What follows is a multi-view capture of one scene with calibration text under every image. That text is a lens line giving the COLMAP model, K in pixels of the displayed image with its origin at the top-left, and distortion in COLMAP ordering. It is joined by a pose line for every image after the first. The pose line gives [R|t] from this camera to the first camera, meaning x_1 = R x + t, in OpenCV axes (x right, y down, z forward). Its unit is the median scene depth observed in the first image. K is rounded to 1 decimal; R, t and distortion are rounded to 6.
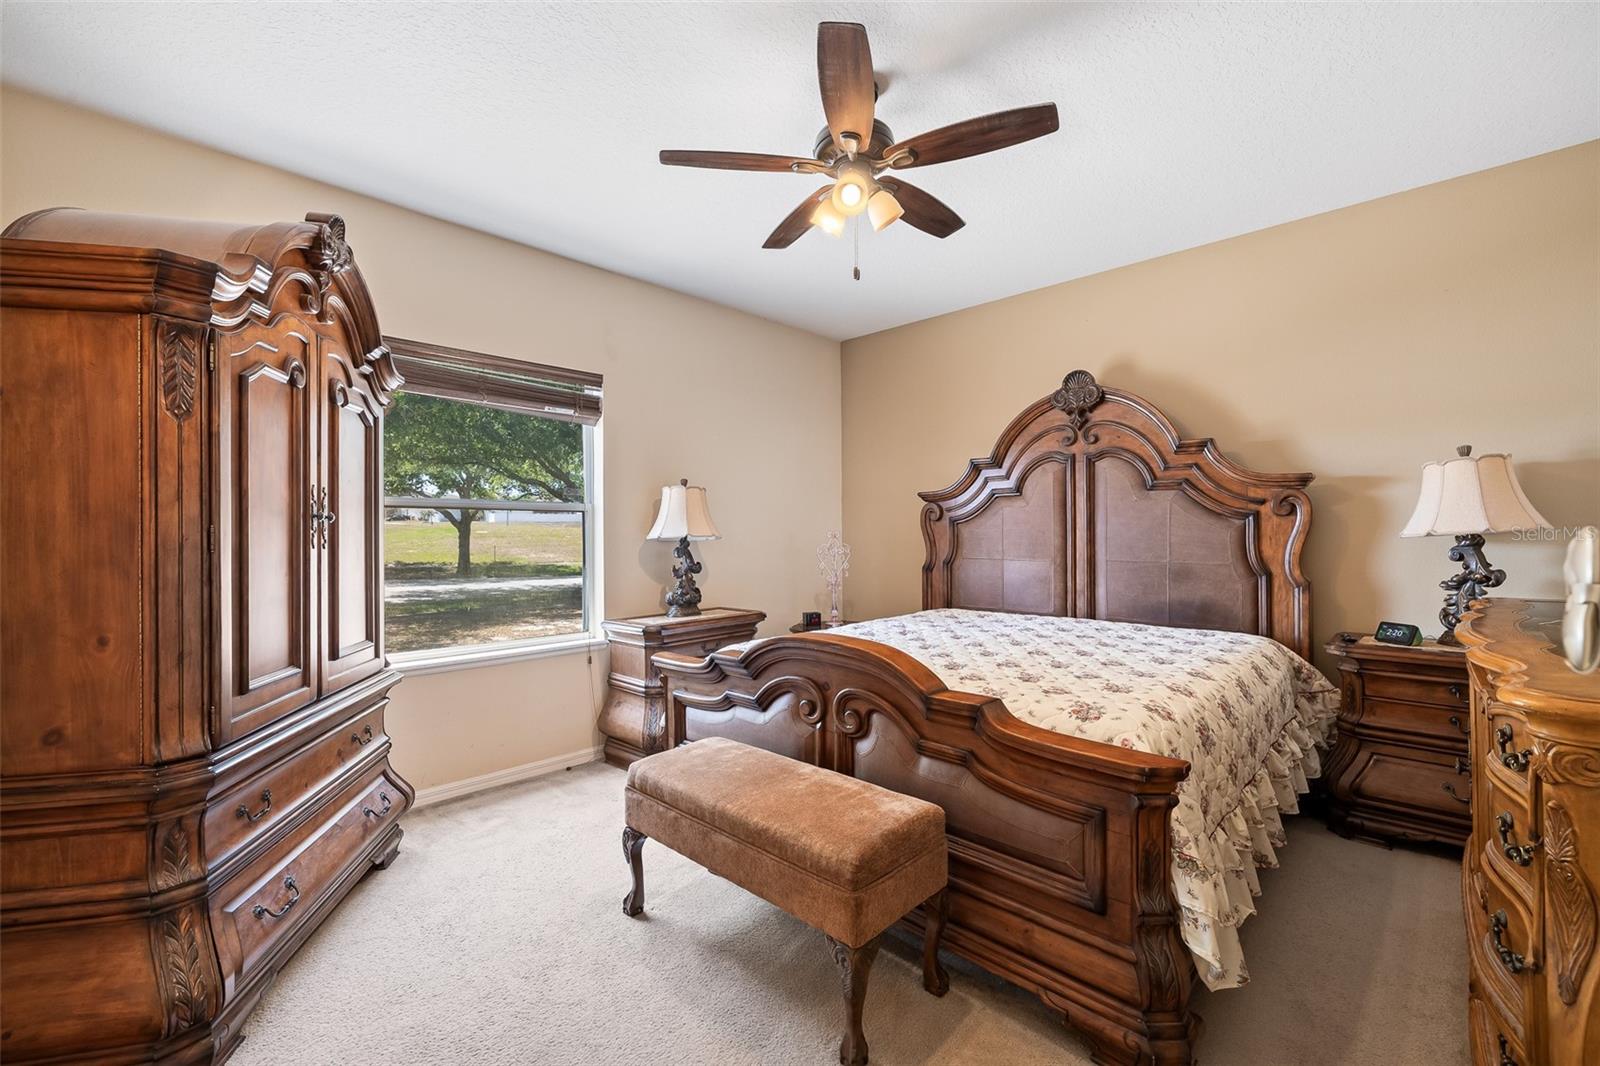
lens RADIAL K [[672.3, 0, 800.0], [0, 672.3, 533.0], [0, 0, 1]] dist [0.001447, 0.000098]
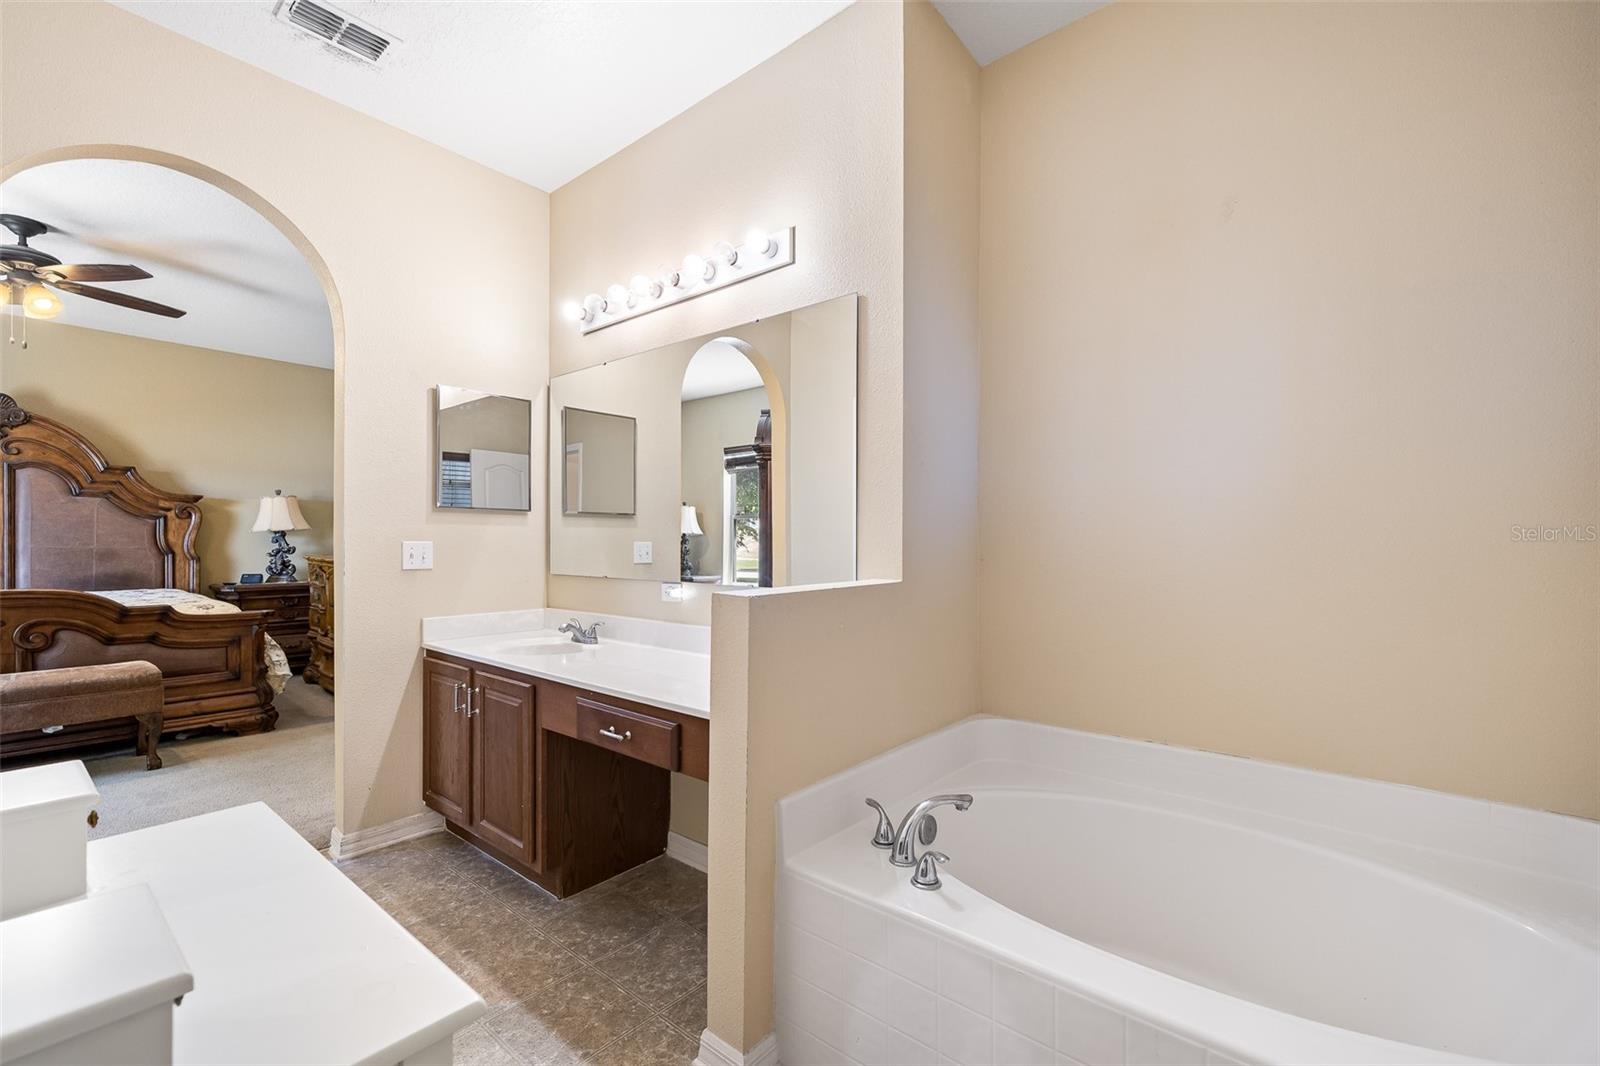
lens RADIAL K [[676.0, 0, 805.7], [0, 676.0, 543.8], [0, 0, 1]] dist [0.001450, -0.000207]
pose [[-0.073912, 0.001664, 0.997263, -1.047245], [-0.003025, 0.999994, -0.001893, 0.034903], [-0.997260, -0.003156, -0.073907, -0.424359]]
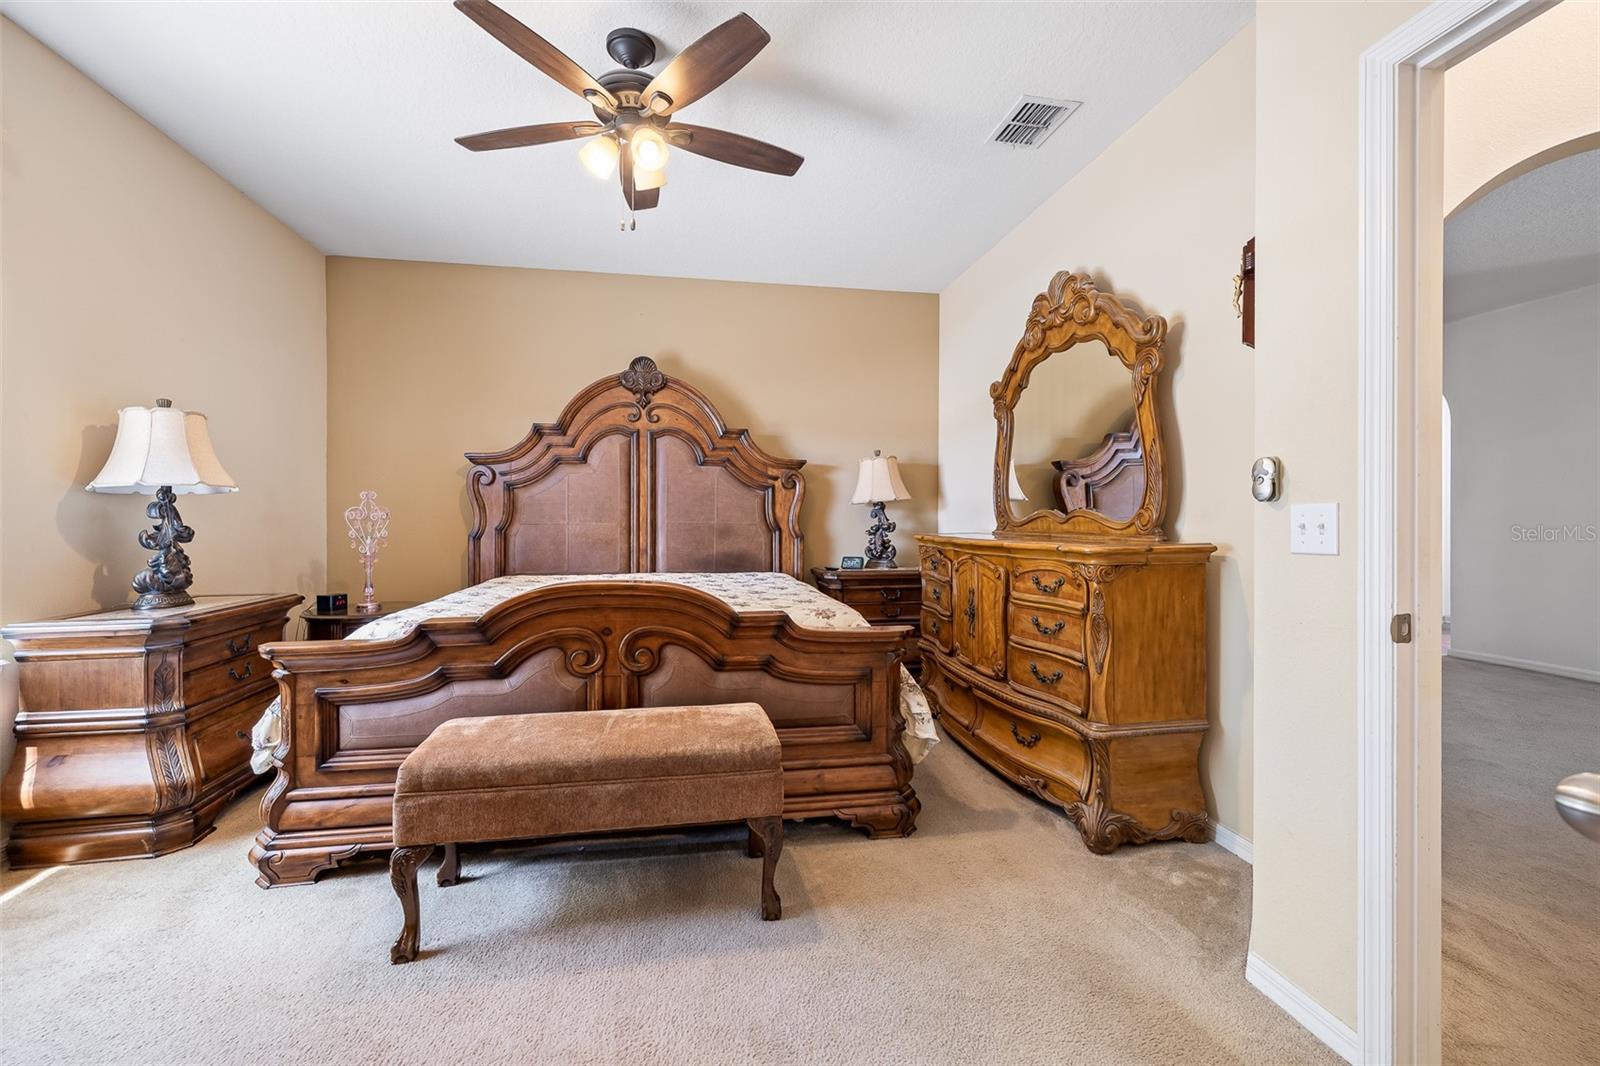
lens RADIAL K [[679.2, 0, 802.6], [0, 679.2, 521.8], [0, 0, 1]] dist [0.001142, 0.000251]
pose [[0.586639, 0.004051, 0.809838, -0.408449], [-0.004497, 0.999988, -0.001745, 0.044496], [-0.809836, -0.002618, 0.586651, 0.120102]]
